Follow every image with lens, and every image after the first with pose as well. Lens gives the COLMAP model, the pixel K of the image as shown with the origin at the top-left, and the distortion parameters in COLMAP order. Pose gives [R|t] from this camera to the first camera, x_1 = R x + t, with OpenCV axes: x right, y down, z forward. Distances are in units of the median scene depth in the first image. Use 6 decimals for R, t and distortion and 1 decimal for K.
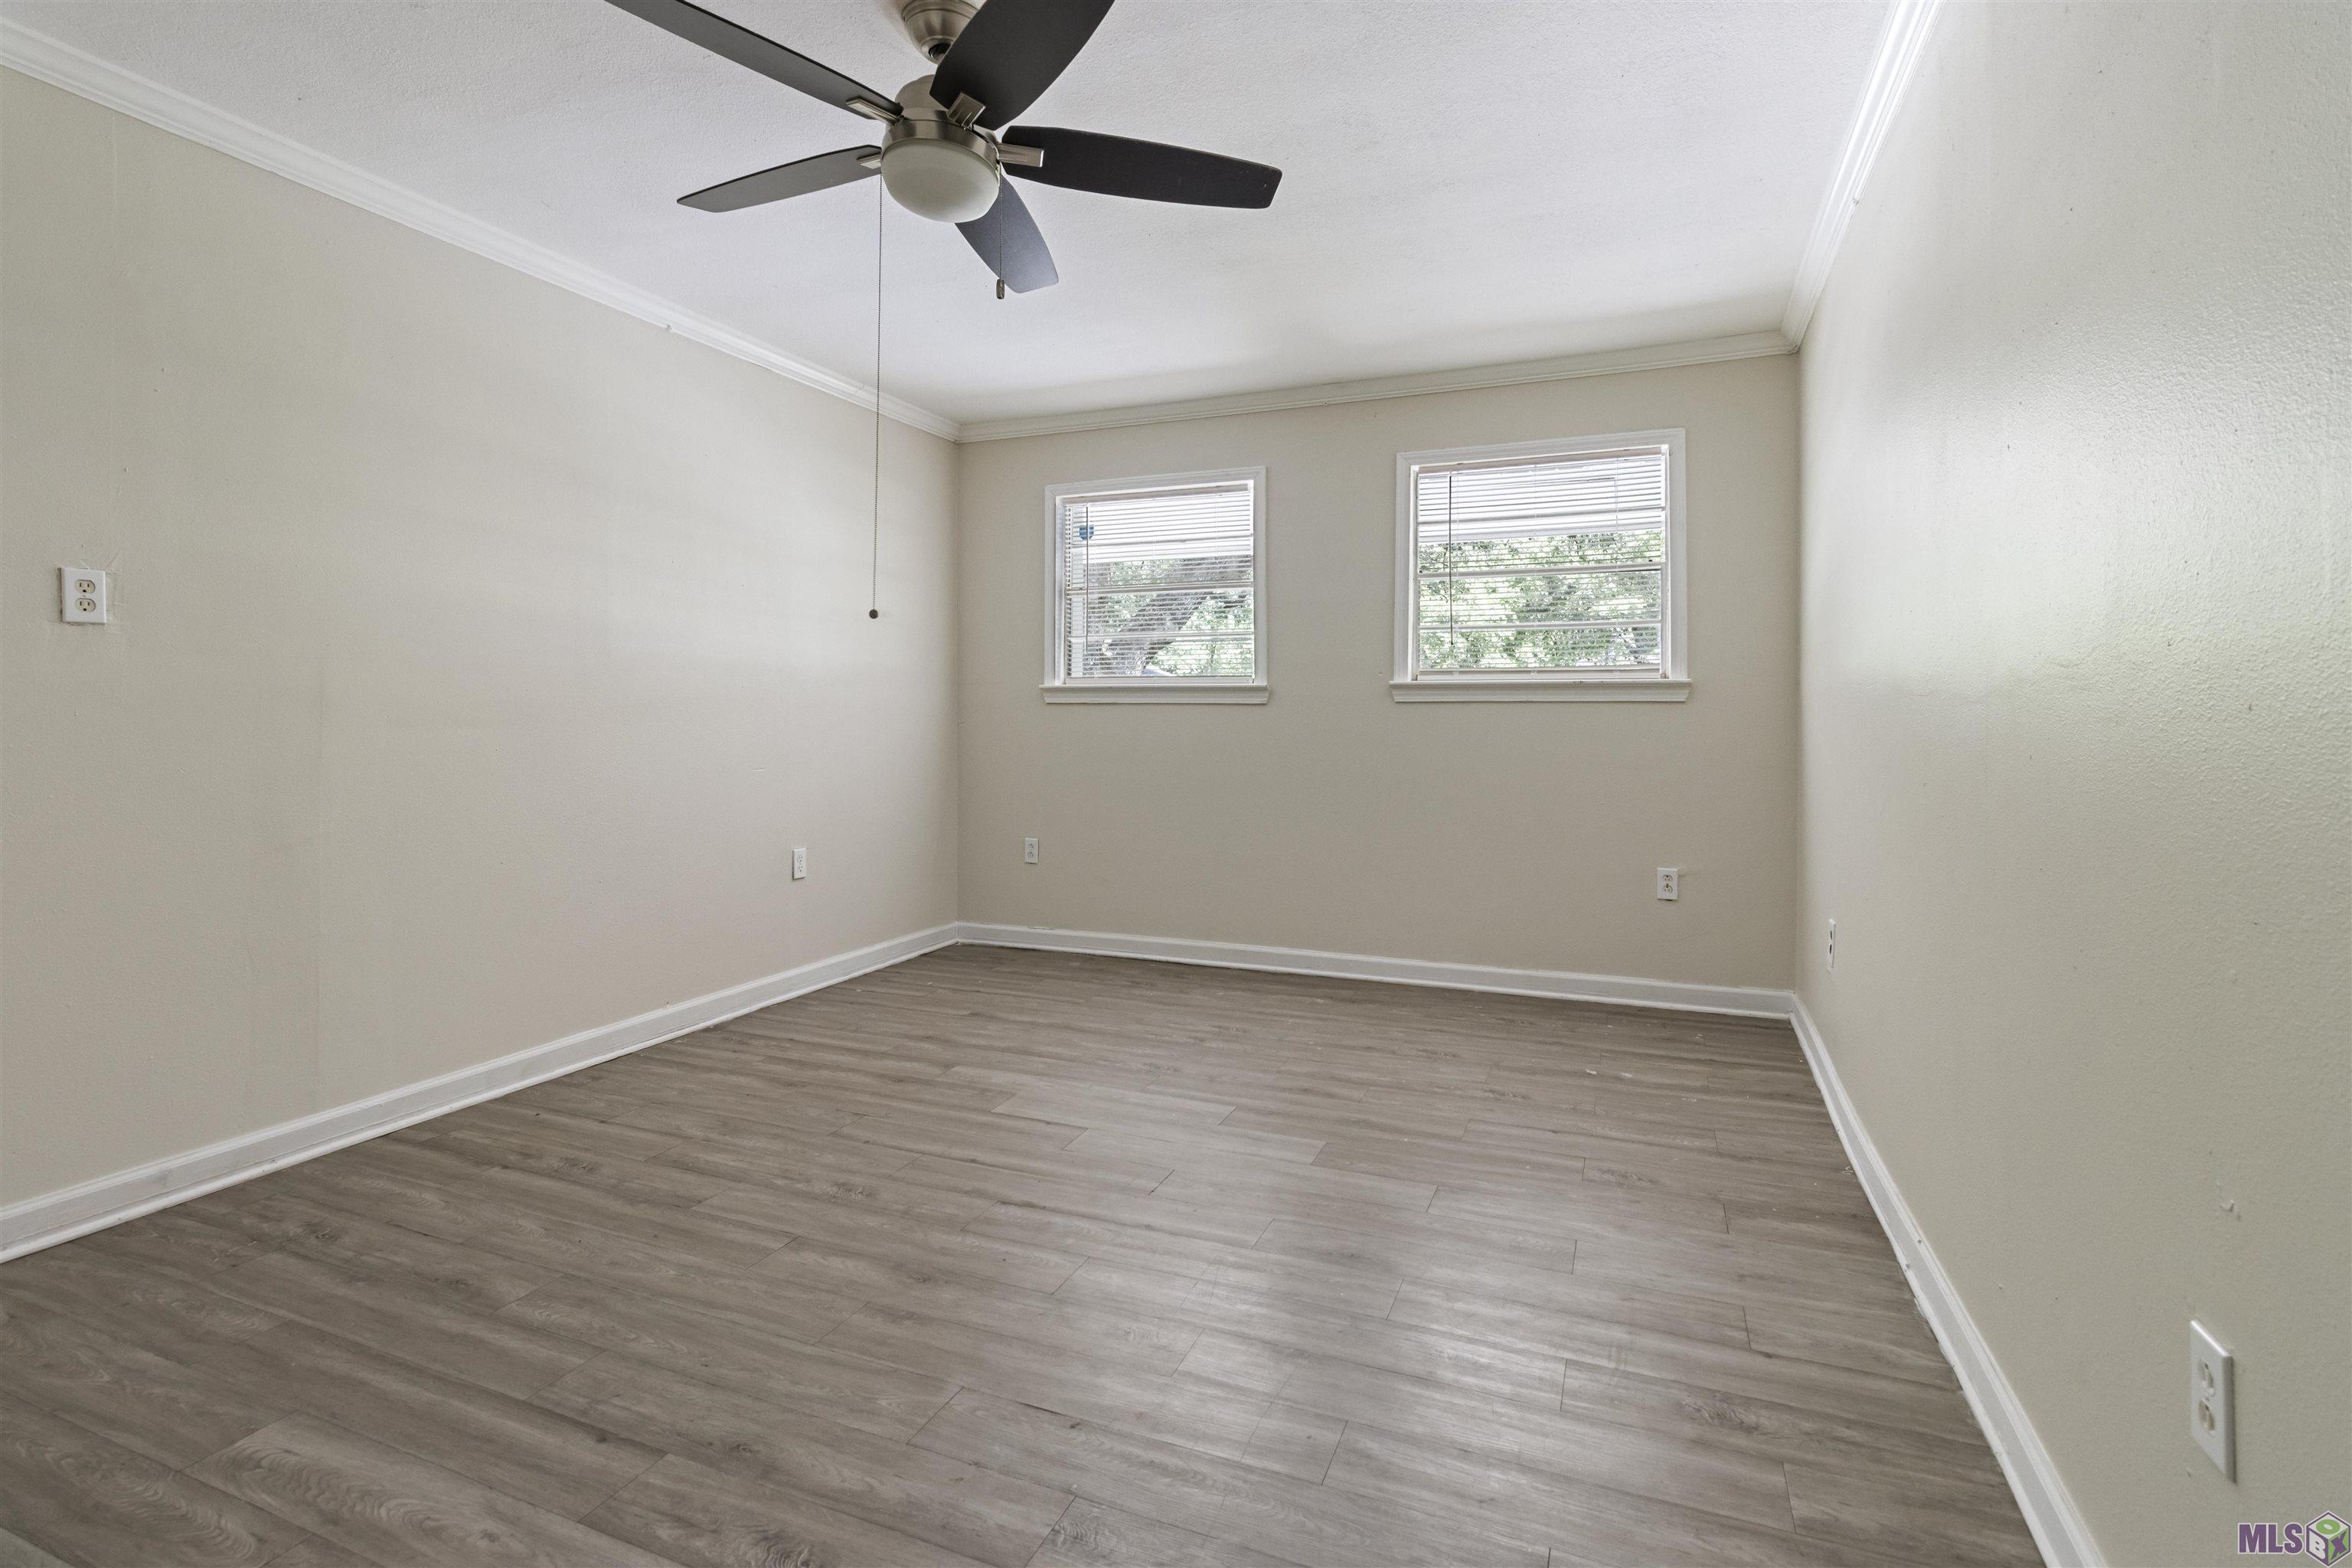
lens RADIAL K [[1112.6, 0, 1192.0], [0, 1112.6, 715.5], [0, 0, 1]] dist [-0.001942, 0.000060]
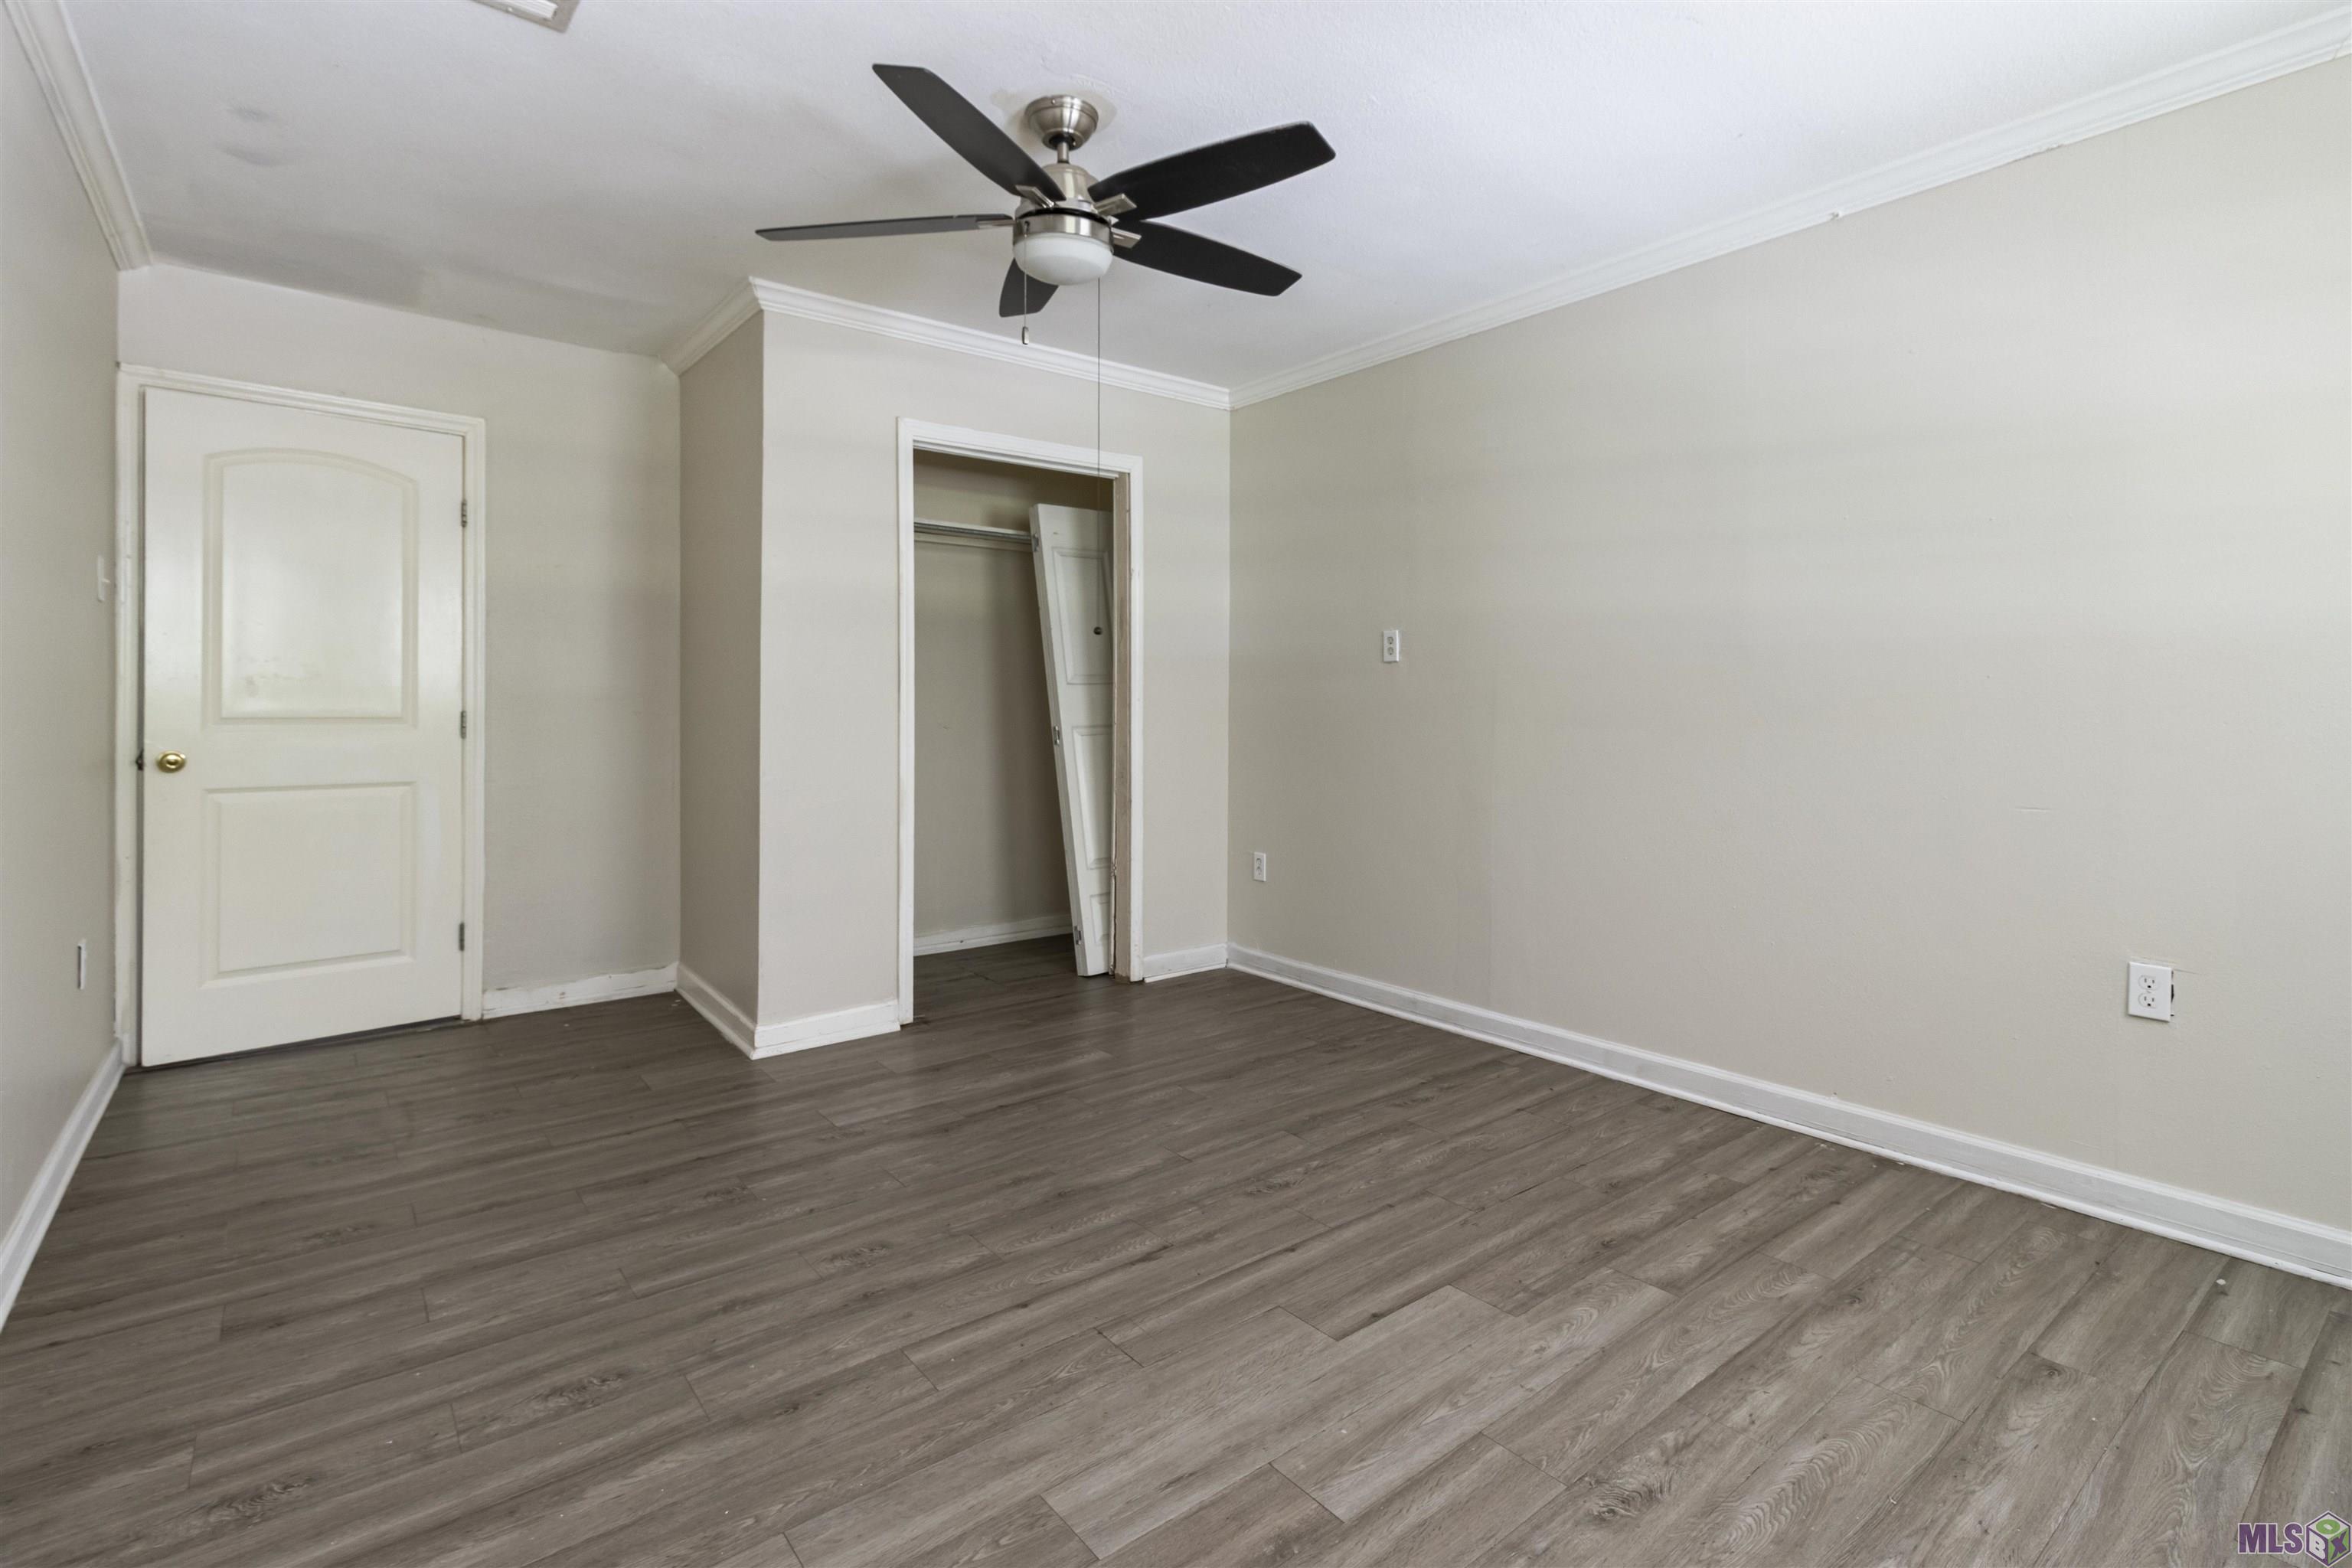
lens RADIAL K [[1112.6, 0, 1192.0], [0, 1112.6, 715.5], [0, 0, 1]] dist [-0.001942, 0.000060]
pose [[-0.494290, 0.000162, -0.869297, 0.602613], [-0.007861, 0.999958, 0.004656, -0.004742], [0.869262, 0.009135, -0.494268, 1.432065]]
